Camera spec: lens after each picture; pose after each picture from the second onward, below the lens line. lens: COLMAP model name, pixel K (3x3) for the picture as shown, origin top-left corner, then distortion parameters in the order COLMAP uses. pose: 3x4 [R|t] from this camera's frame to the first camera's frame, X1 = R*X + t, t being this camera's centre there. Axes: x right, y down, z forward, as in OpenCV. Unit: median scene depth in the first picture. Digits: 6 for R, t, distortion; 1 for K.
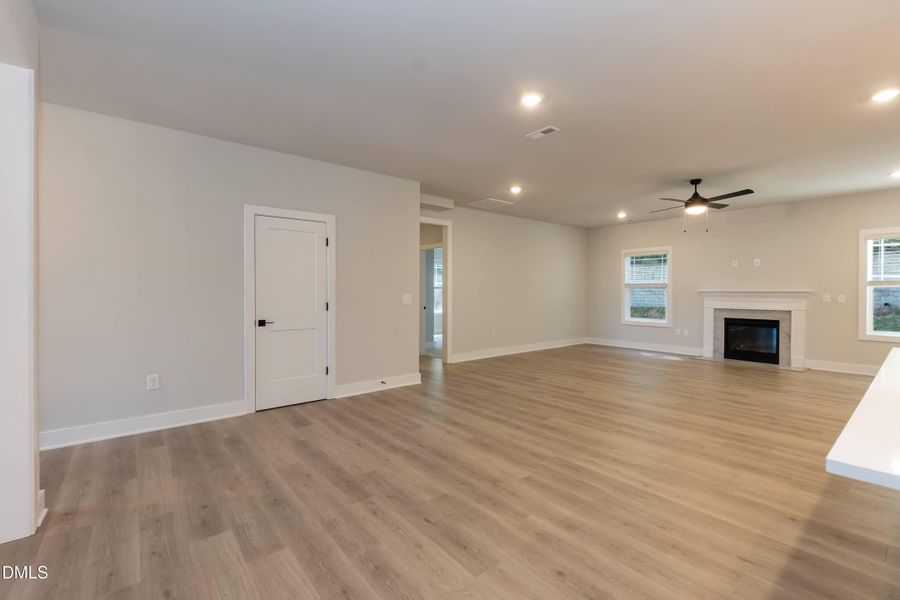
lens RADIAL K [[388.0, 0, 449.3], [0, 388.0, 296.7], [0, 0, 1]] dist [-0.007351, 0.000345]
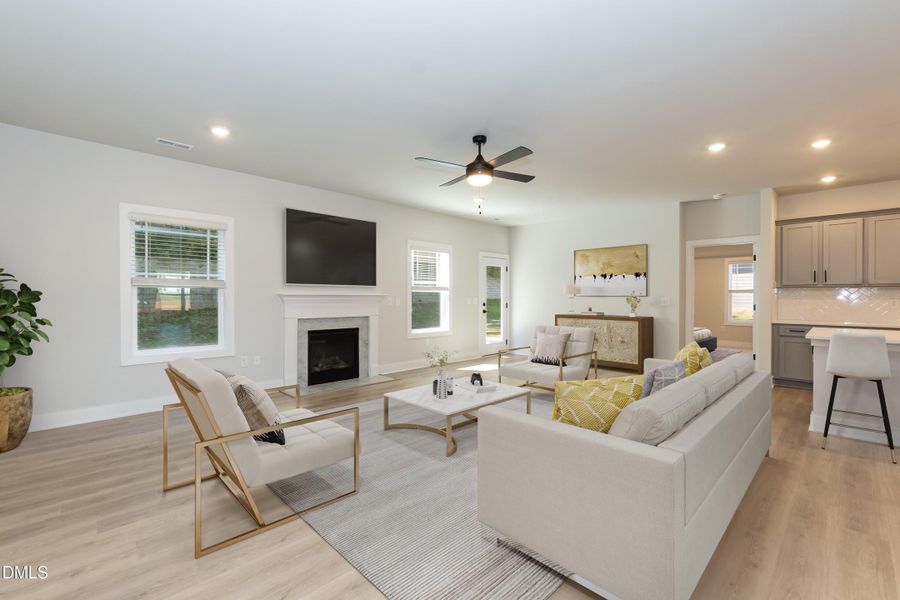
lens RADIAL K [[388.0, 0, 447.7], [0, 388.0, 296.6], [0, 0, 1]] dist [-0.007351, 0.000345]
pose [[-0.087347, -0.001620, 0.996177, -0.053994], [0.010687, 0.999940, 0.002563, -0.011060], [-0.996121, 0.010870, -0.087324, 0.946959]]
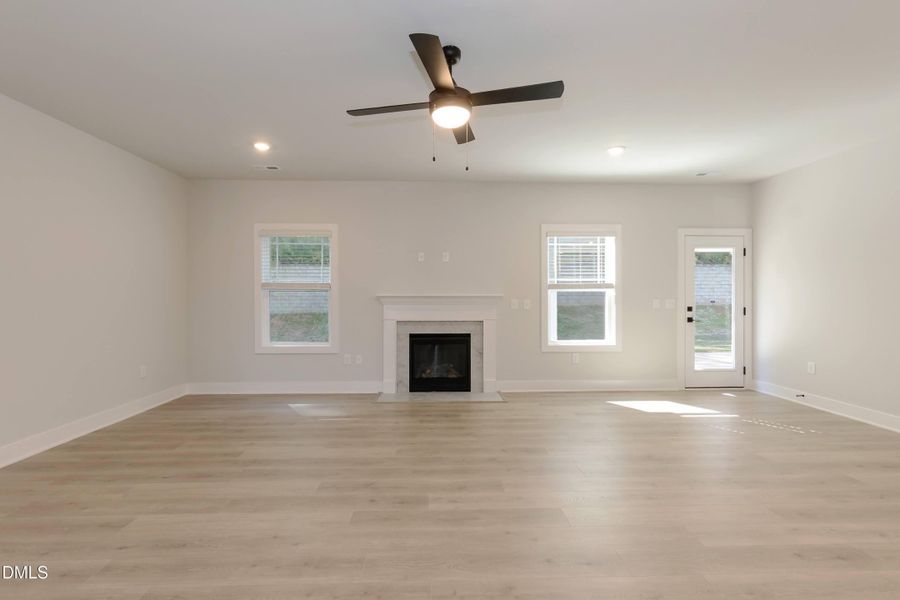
lens RADIAL K [[388.0, 0, 452.4], [0, 388.0, 299.9], [0, 0, 1]] dist [-0.007351, 0.000345]
pose [[0.609760, -0.007006, 0.792555, 0.243159], [0.012704, 0.999919, -0.000935, -0.006058], [-0.792484, 0.010639, 0.609799, 0.606019]]
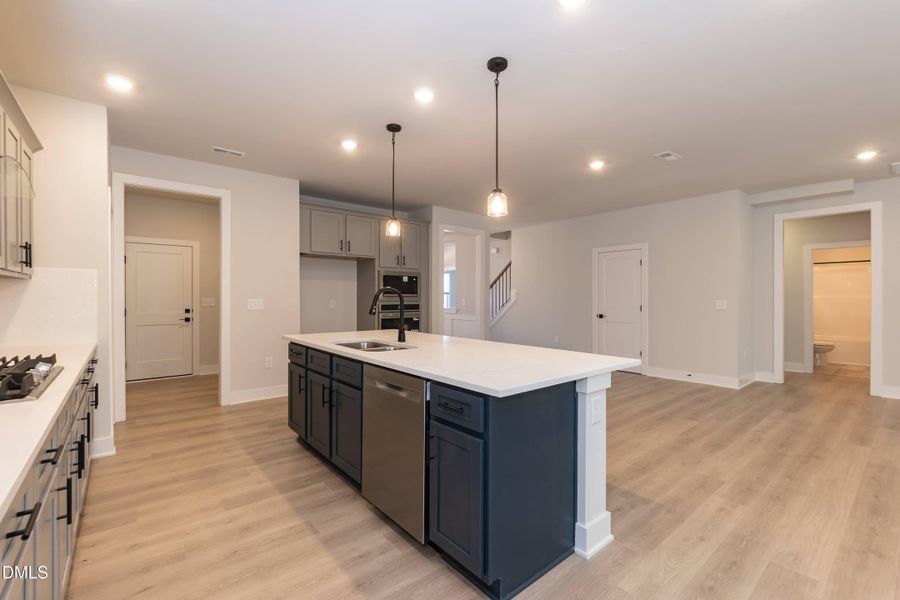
lens RADIAL K [[388.0, 0, 448.1], [0, 388.0, 298.8], [0, 0, 1]] dist [-0.007351, 0.000345]
pose [[0.007086, 0.002957, -0.999971, 0.799982], [-0.015631, 0.999874, 0.002846, -0.001269], [0.999853, 0.015610, 0.007132, 0.210304]]
